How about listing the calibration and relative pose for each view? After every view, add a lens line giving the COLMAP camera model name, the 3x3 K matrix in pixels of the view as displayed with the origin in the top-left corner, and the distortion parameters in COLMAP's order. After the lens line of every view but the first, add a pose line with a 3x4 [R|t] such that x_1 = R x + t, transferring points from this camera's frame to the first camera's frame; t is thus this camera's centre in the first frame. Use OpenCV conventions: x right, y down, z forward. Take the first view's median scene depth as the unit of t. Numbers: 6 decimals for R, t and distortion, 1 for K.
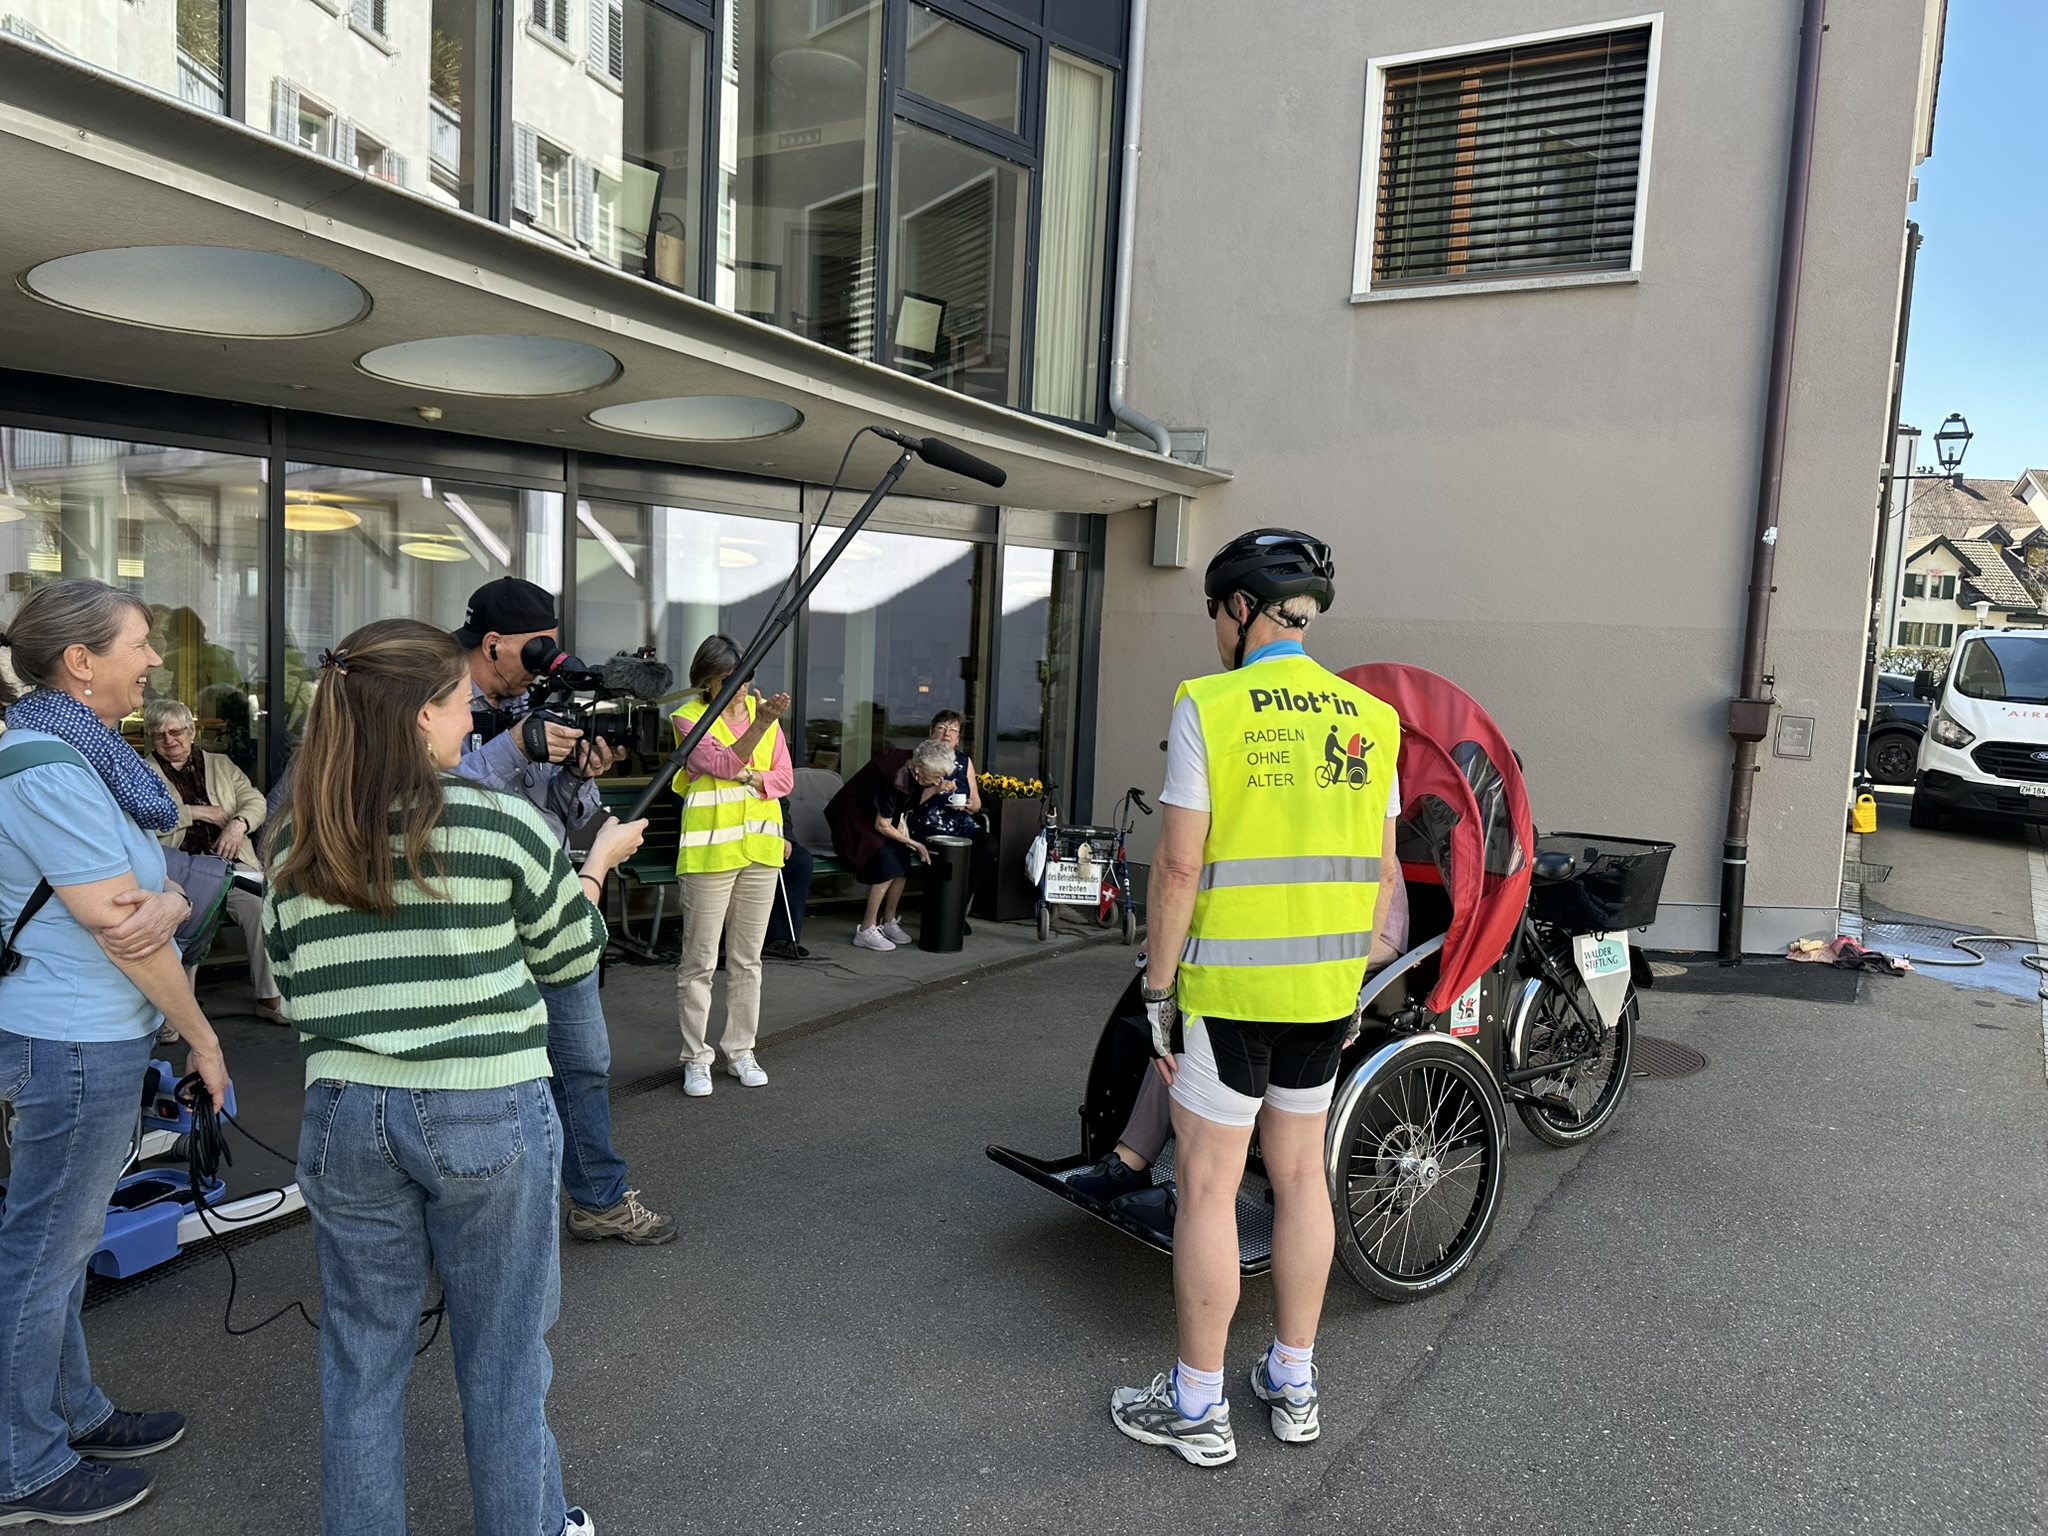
lens RADIAL K [[1447.1, 0, 1024.0], [0, 1447.1, 768.0], [0, 0, 1]] dist [0.002054, -0.006249]
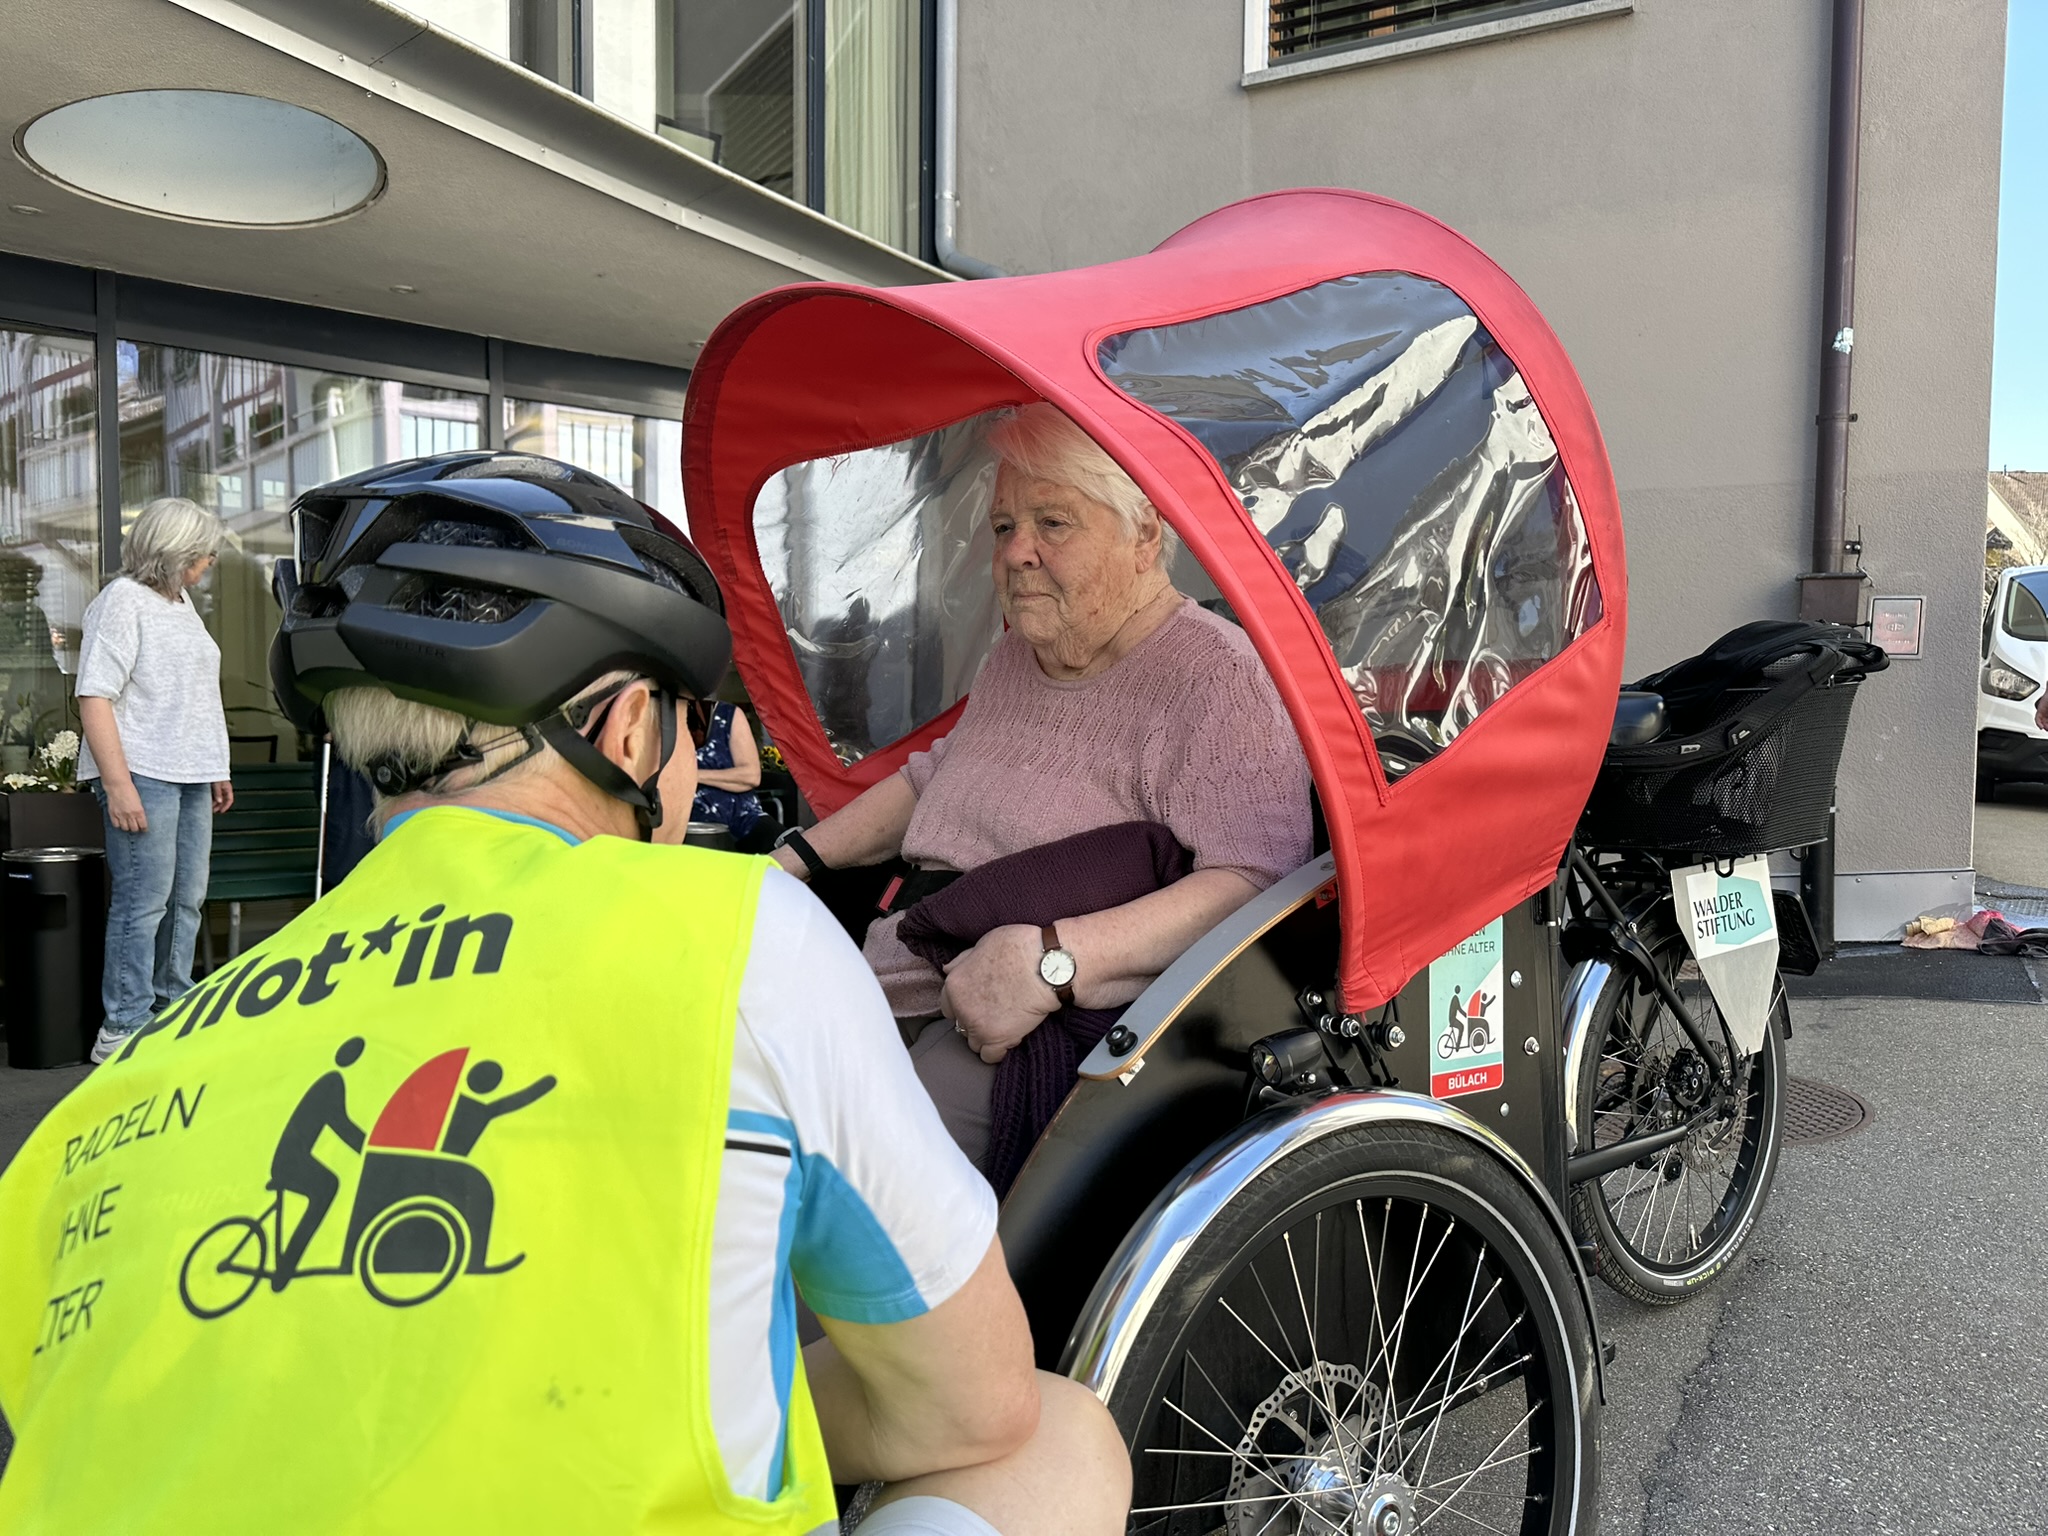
lens RADIAL K [[1447.1, 0, 1024.0], [0, 1447.1, 768.0], [0, 0, 1]] dist [0.002054, -0.006249]
pose [[0.998949, -0.038176, 0.025364, 0.086269], [0.039082, 0.998578, -0.036256, 0.051581], [-0.023944, 0.037210, 0.999021, 0.293670]]
